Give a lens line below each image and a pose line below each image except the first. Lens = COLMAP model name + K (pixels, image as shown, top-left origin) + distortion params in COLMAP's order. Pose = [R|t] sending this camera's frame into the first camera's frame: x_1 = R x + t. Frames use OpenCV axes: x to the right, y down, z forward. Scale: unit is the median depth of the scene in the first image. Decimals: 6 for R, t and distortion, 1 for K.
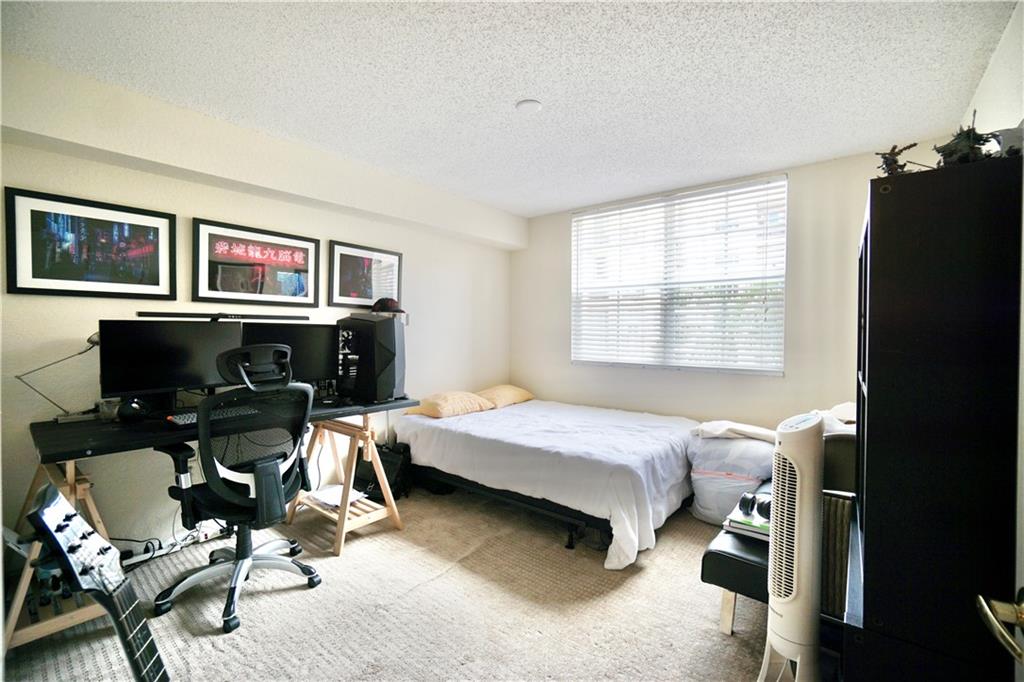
lens RADIAL K [[436.1, 0, 510.5], [0, 436.1, 336.3], [0, 0, 1]] dist [-0.000284, -0.000020]
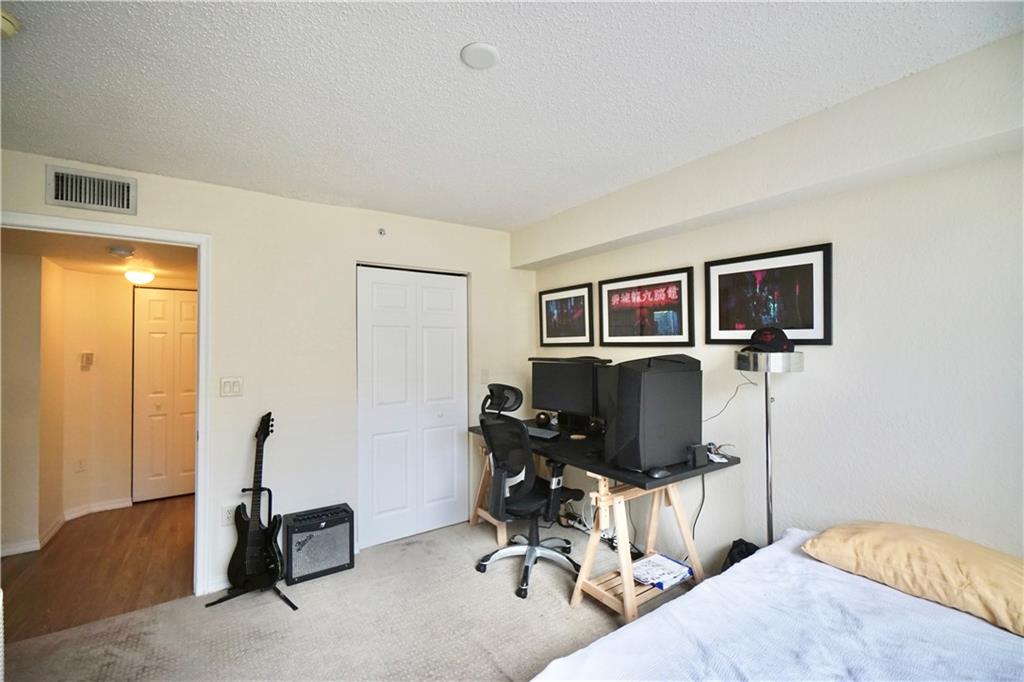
lens RADIAL K [[440.8, 0, 511.2], [0, 440.8, 343.9], [0, 0, 1]] dist [-0.007290, 0.003256]
pose [[-0.265952, -0.013929, -0.963886, 0.514110], [-0.014299, 0.999843, -0.010503, -0.061381], [0.963880, 0.010990, -0.266109, 0.960135]]
